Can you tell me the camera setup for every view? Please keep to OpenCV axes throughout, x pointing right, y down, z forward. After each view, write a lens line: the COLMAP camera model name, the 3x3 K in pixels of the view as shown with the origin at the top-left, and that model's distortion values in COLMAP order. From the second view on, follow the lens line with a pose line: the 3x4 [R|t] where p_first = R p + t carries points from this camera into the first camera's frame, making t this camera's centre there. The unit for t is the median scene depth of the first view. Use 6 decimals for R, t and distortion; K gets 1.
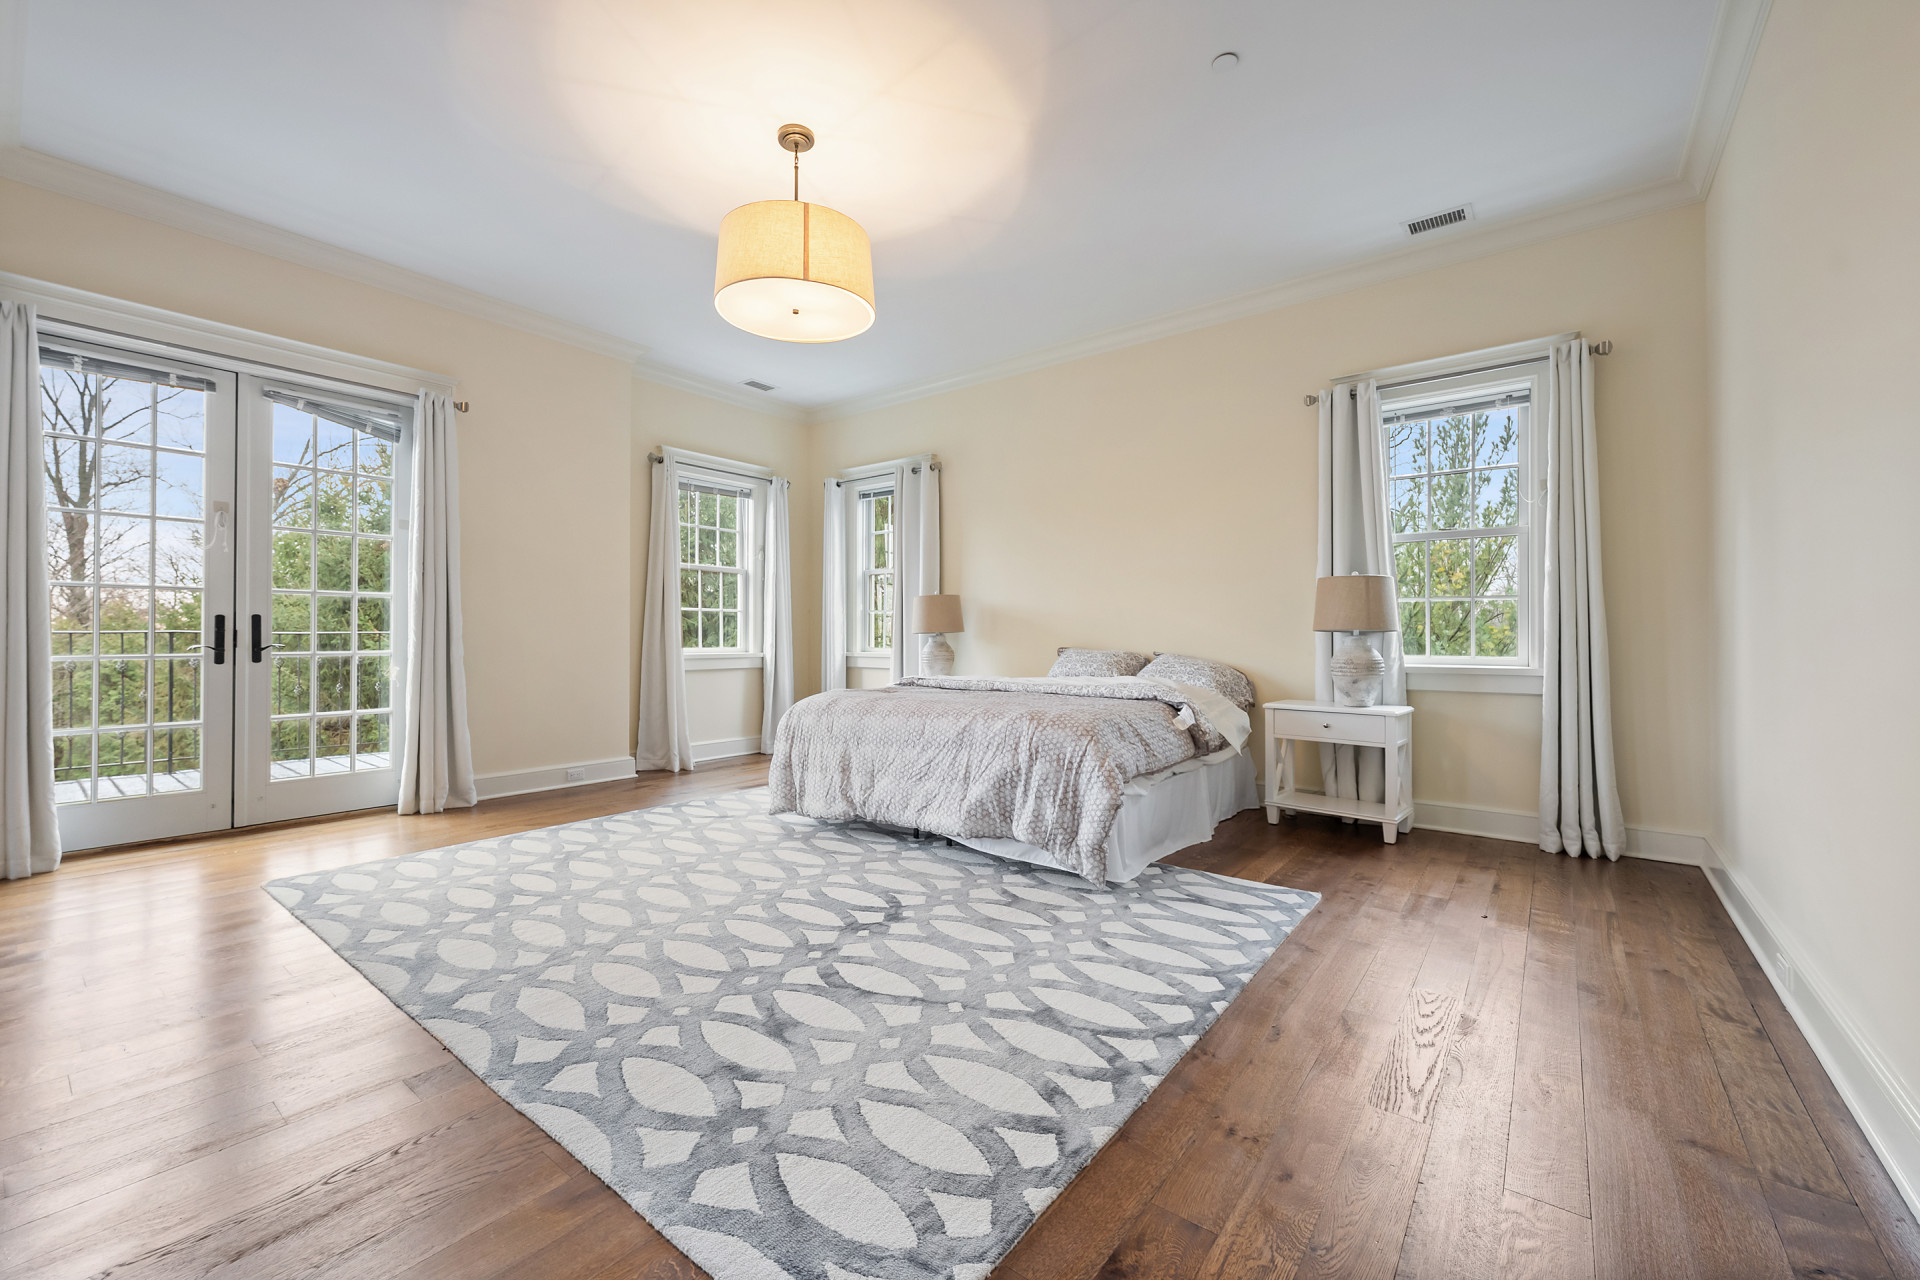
lens RADIAL K [[779.0, 0, 952.2], [0, 779.0, 632.7], [0, 0, 1]] dist [0.002196, -0.000396]
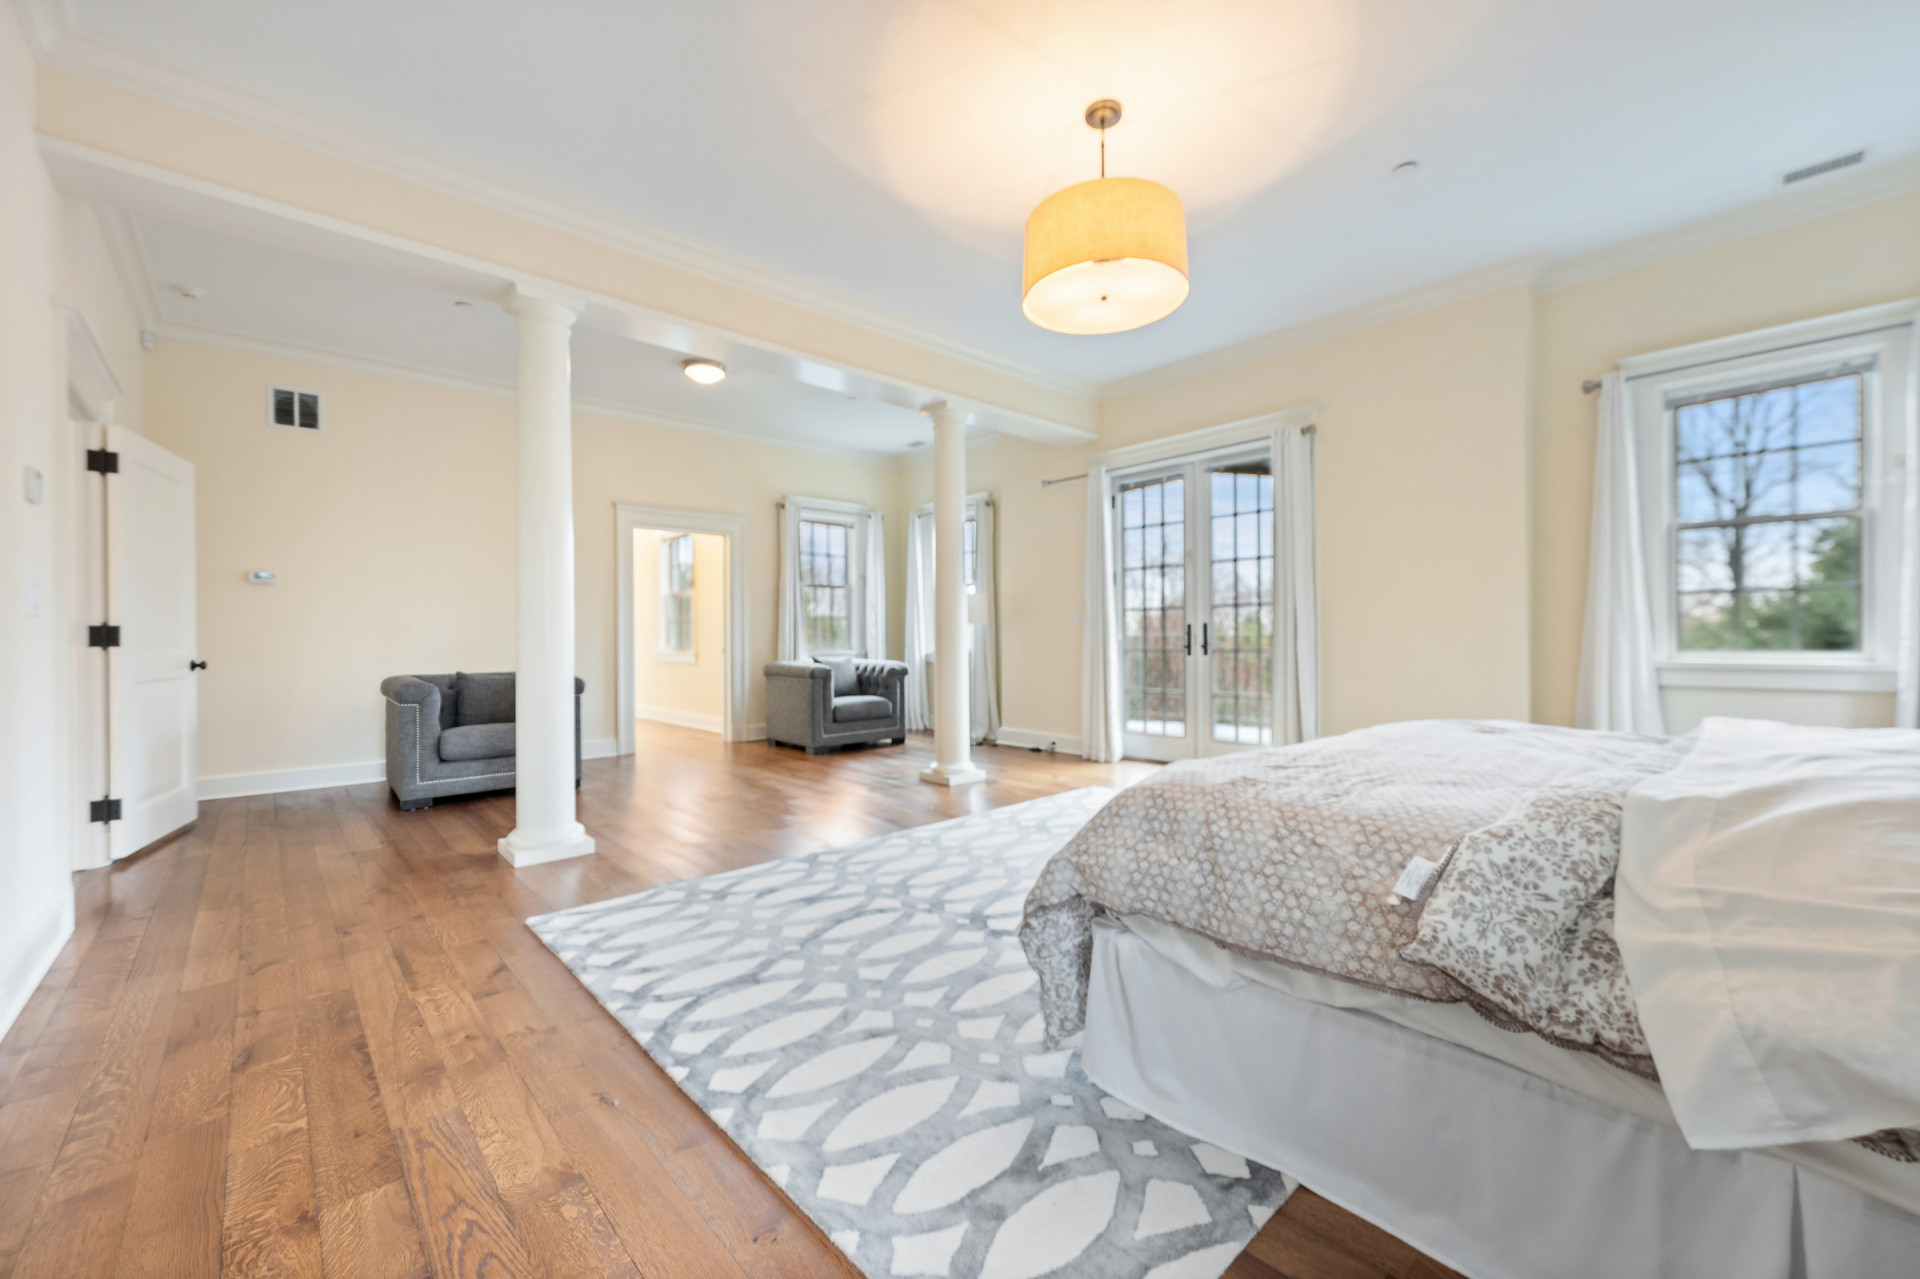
lens RADIAL K [[779.0, 0, 954.2], [0, 779.0, 643.4], [0, 0, 1]] dist [0.002196, -0.000396]
pose [[-0.183079, 0.001457, -0.983097, 0.986213], [0.006250, 0.999980, 0.000318, 0.015824], [0.983078, -0.006086, -0.183084, 1.282891]]
